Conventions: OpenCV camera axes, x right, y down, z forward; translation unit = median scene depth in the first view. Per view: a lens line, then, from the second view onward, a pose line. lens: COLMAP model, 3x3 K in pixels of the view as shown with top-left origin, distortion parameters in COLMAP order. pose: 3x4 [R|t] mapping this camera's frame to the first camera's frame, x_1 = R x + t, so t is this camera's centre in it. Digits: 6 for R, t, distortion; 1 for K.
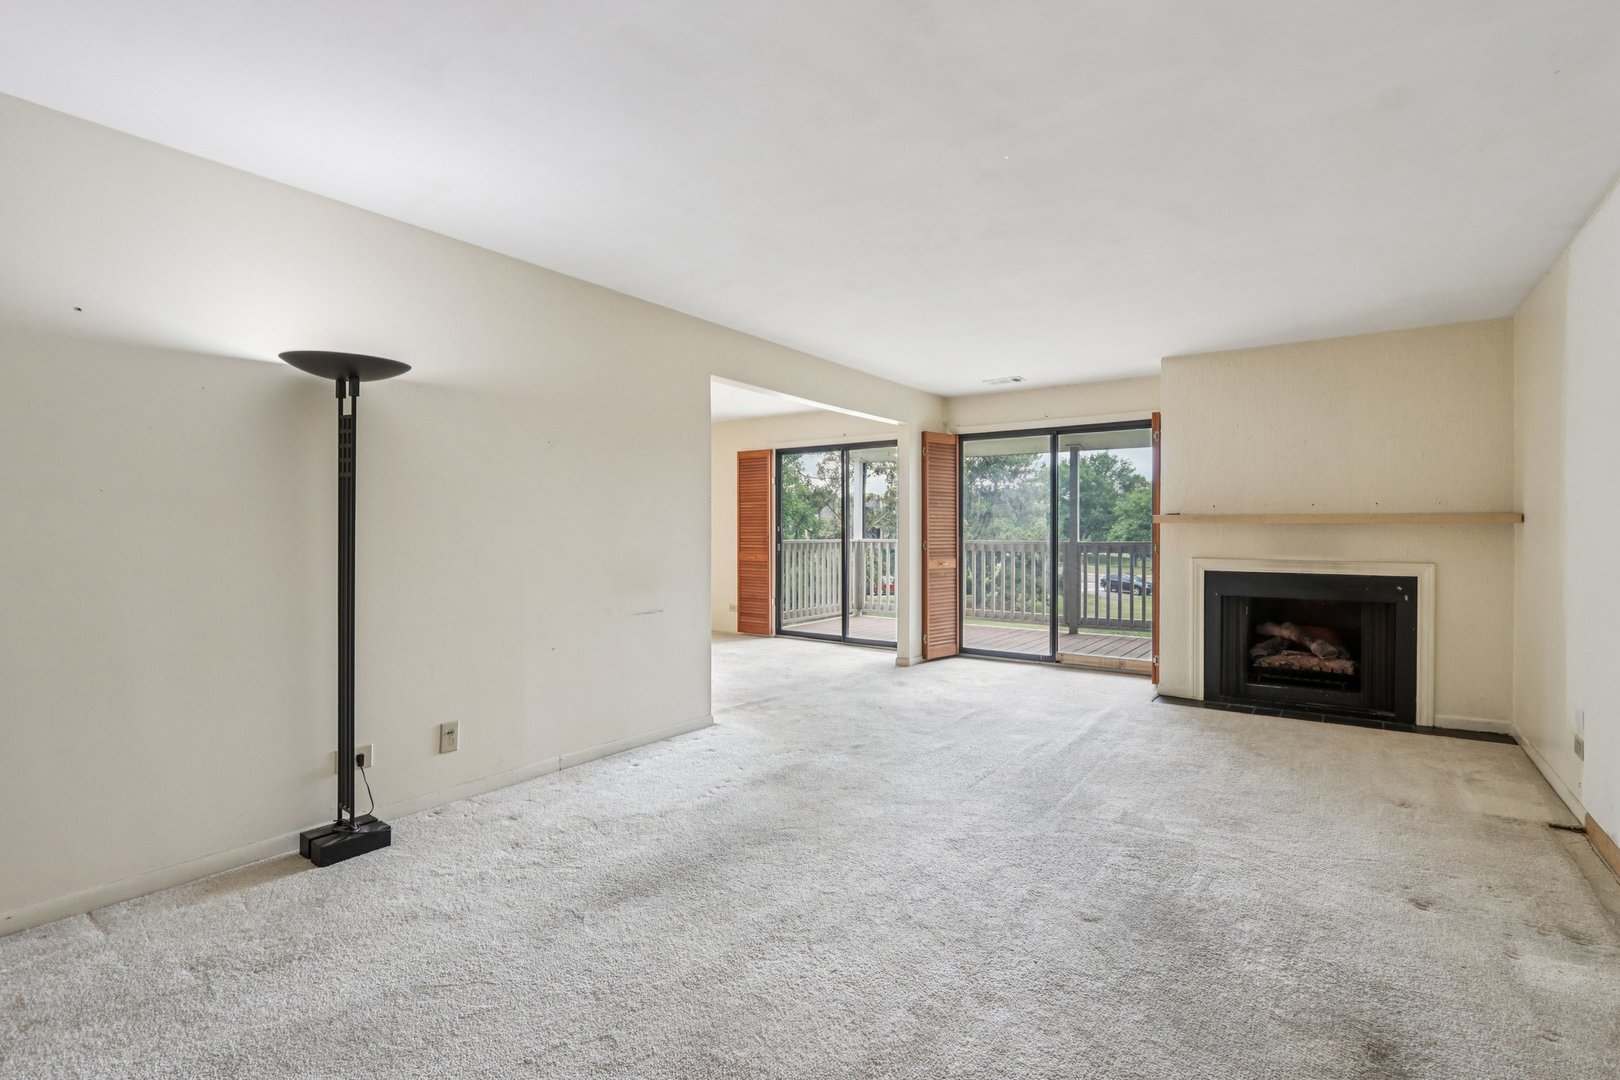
lens RADIAL K [[756.4, 0, 810.0], [0, 756.4, 540.0], [0, 0, 1]] dist [-0.011478, 0.000150]
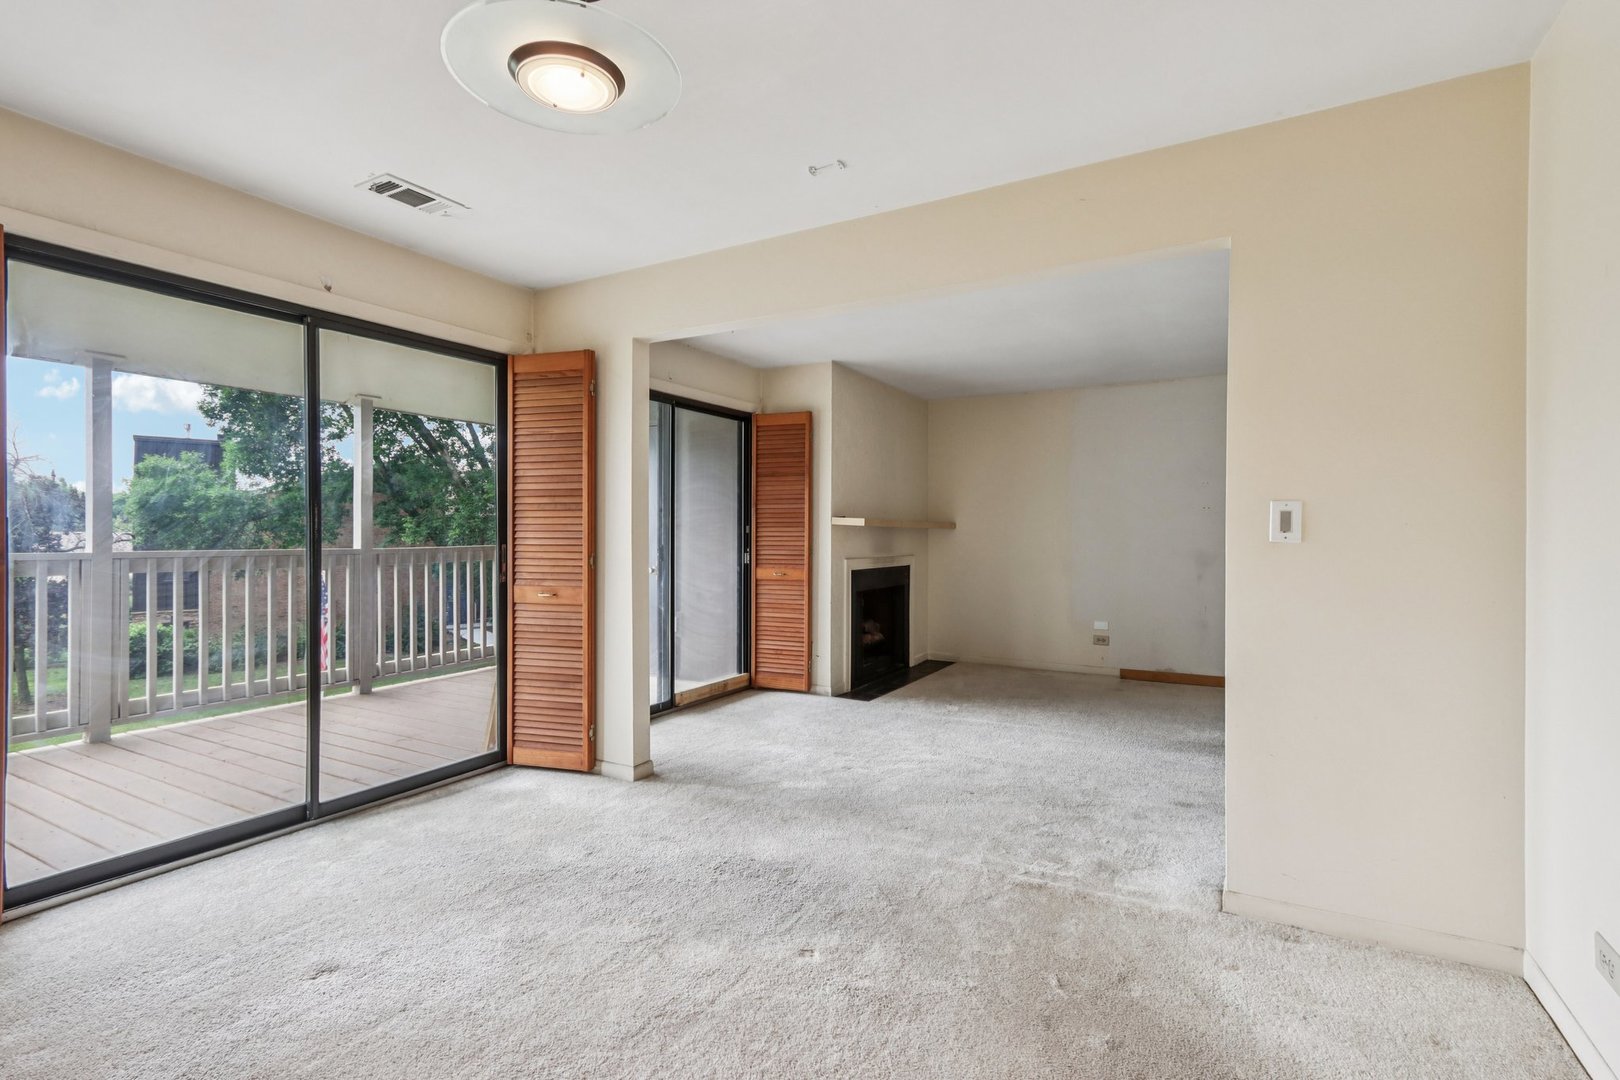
lens RADIAL K [[756.7, 0, 811.2], [0, 756.7, 535.6], [0, 0, 1]] dist [-0.009876, -0.000365]
pose [[-0.114838, 0.003321, 0.993379, -0.540140], [0.010070, 0.999947, -0.002179, -0.006074], [-0.993333, 0.009753, -0.114865, 1.178680]]
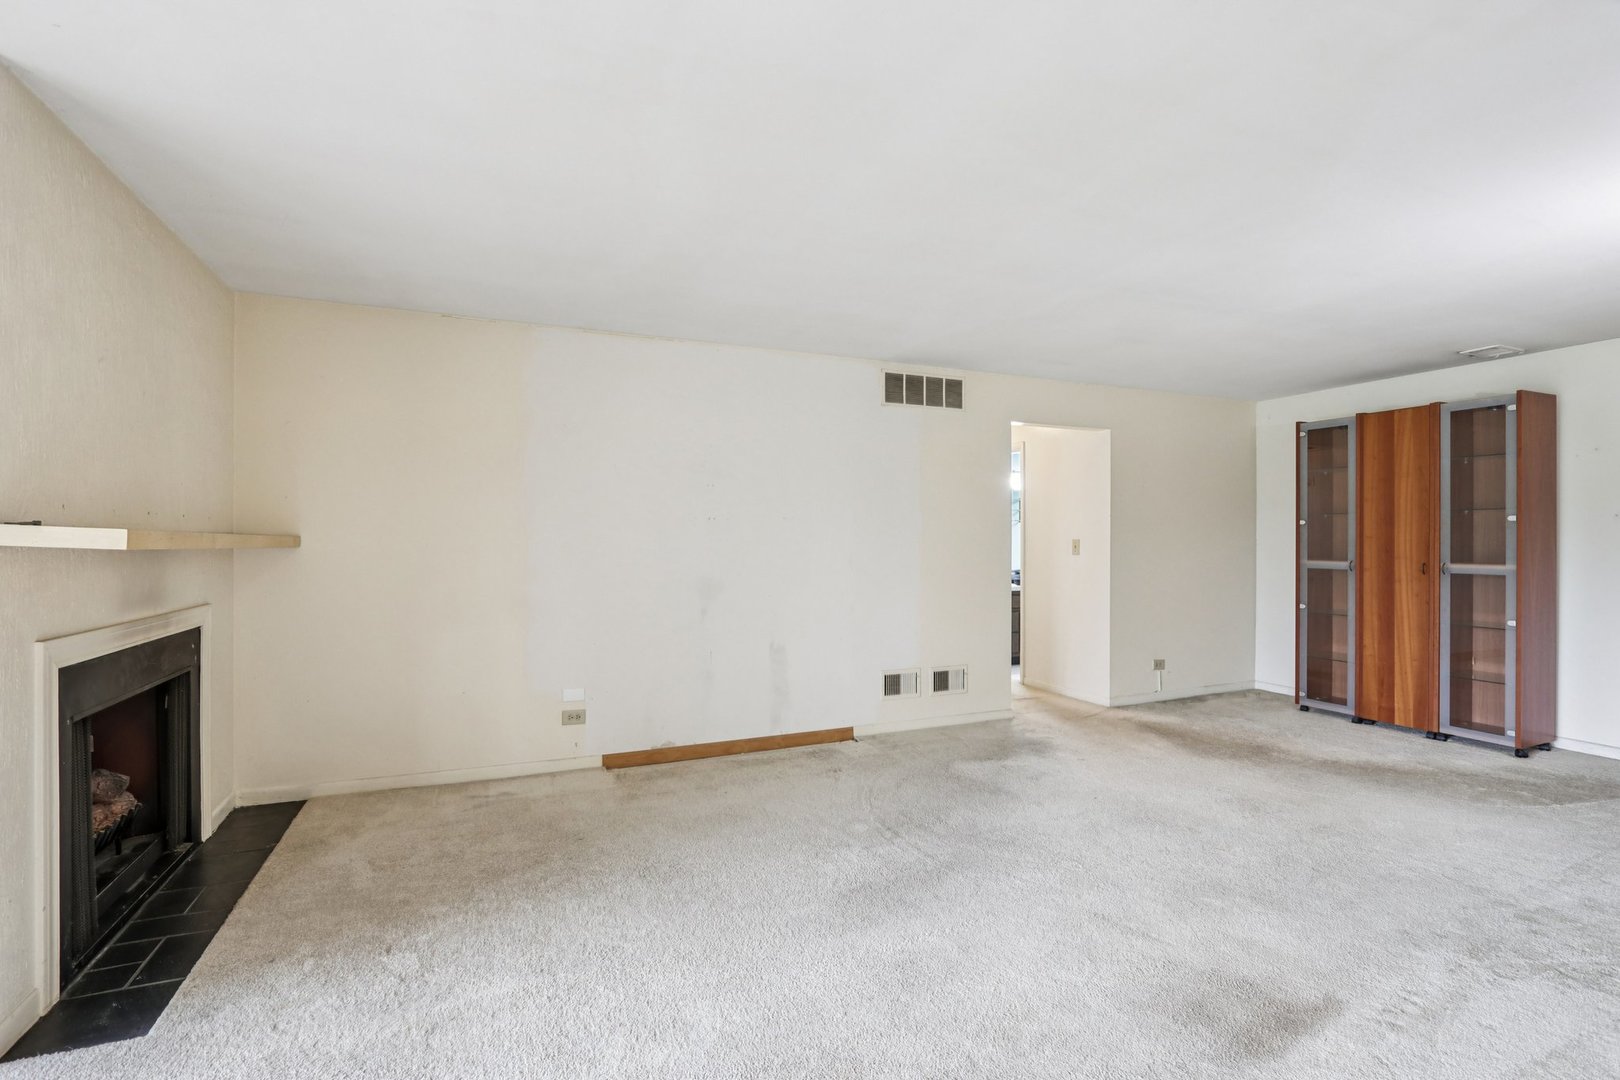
lens RADIAL K [[756.4, 0, 810.0], [0, 756.4, 540.0], [0, 0, 1]] dist [-0.011478, 0.000150]
pose [[-0.861580, 0.006361, 0.507582, -0.008457], [0.011162, 0.999917, 0.006416, -0.024243], [-0.507499, 0.011194, -0.861579, 1.134859]]
